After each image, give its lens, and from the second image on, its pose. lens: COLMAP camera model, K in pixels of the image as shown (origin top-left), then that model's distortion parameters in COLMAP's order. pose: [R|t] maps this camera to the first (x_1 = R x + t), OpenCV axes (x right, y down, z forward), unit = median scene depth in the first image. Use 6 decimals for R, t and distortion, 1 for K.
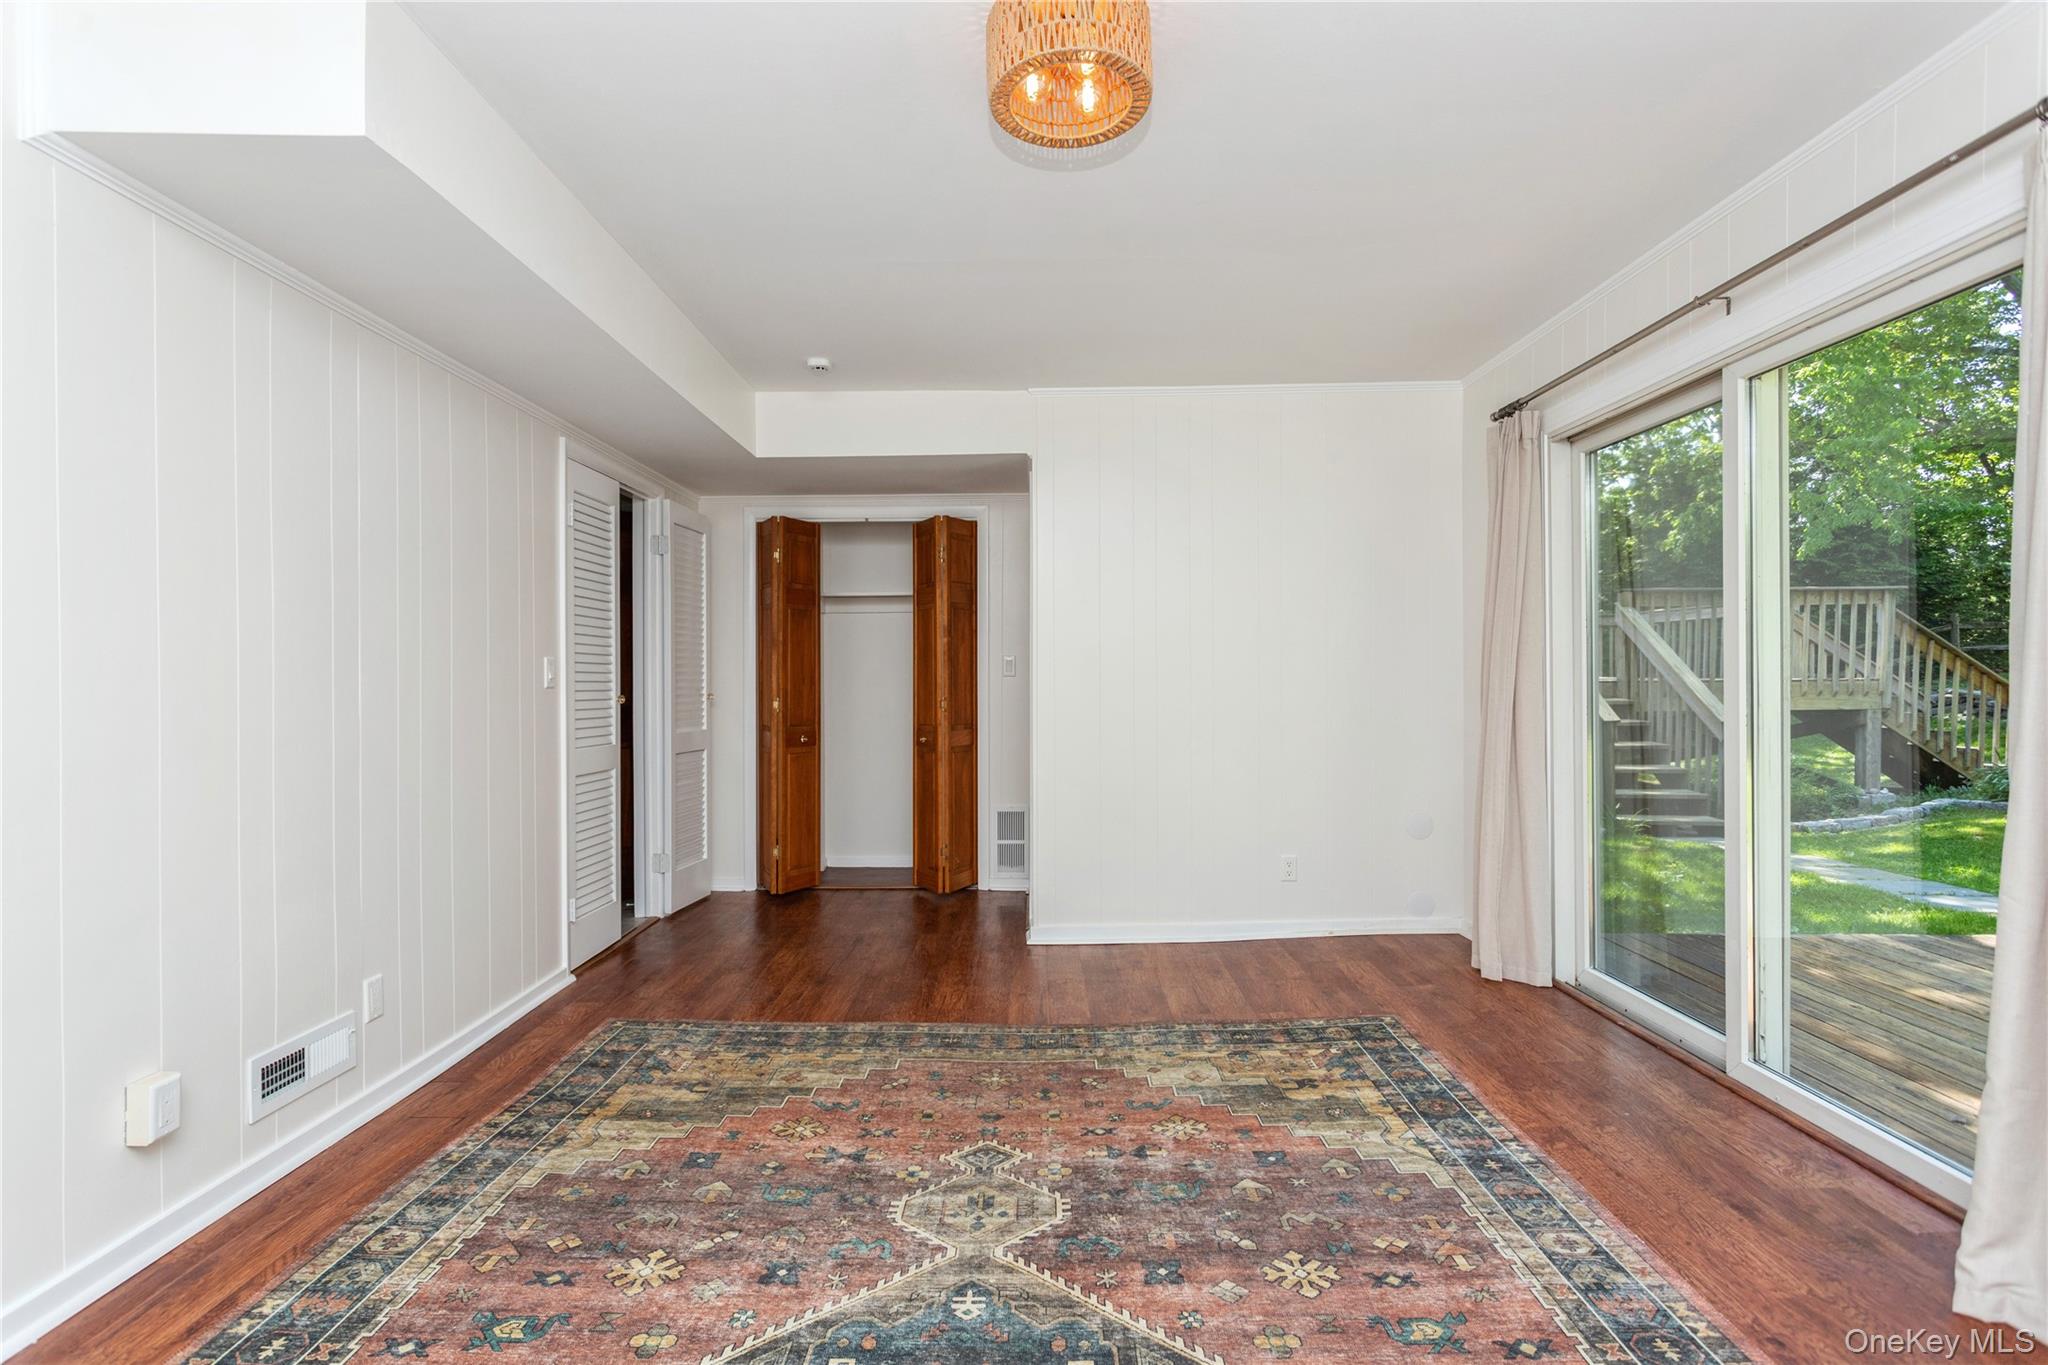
lens RADIAL K [[968.1, 0, 1022.3], [0, 968.1, 682.7], [0, 0, 1]] dist [0.004450, 0.001300]
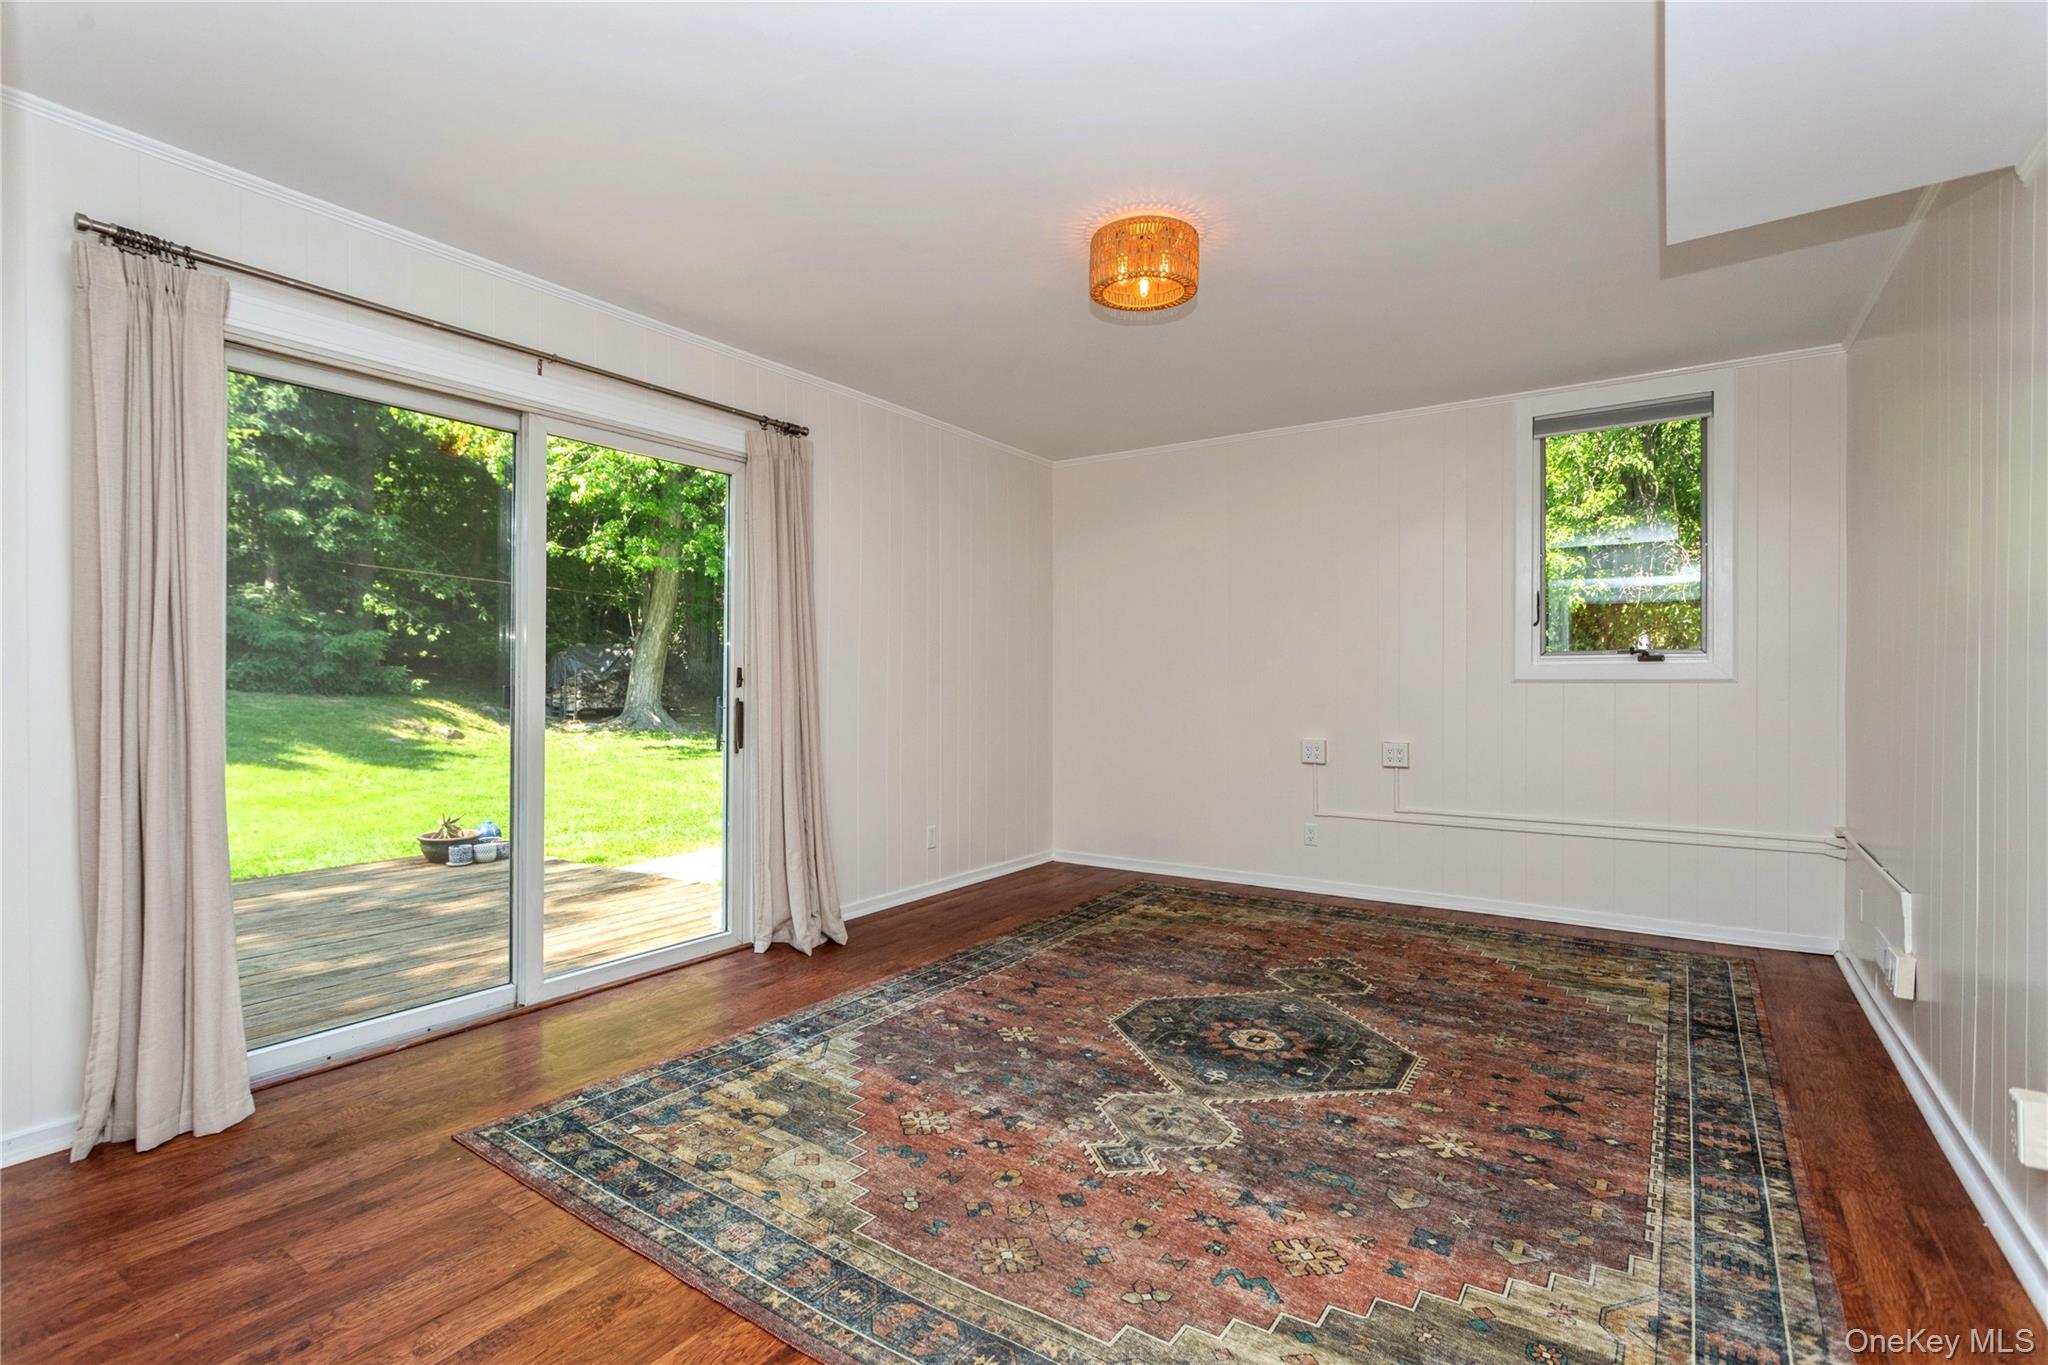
lens RADIAL K [[968.1, 0, 1020.1], [0, 968.1, 683.5], [0, 0, 1]] dist [0.004450, 0.001300]
pose [[-0.834268, 0.003123, 0.551351, -0.509756], [0.004446, 0.999990, 0.001063, 0.010881], [-0.551342, 0.003338, -0.834273, 1.936563]]
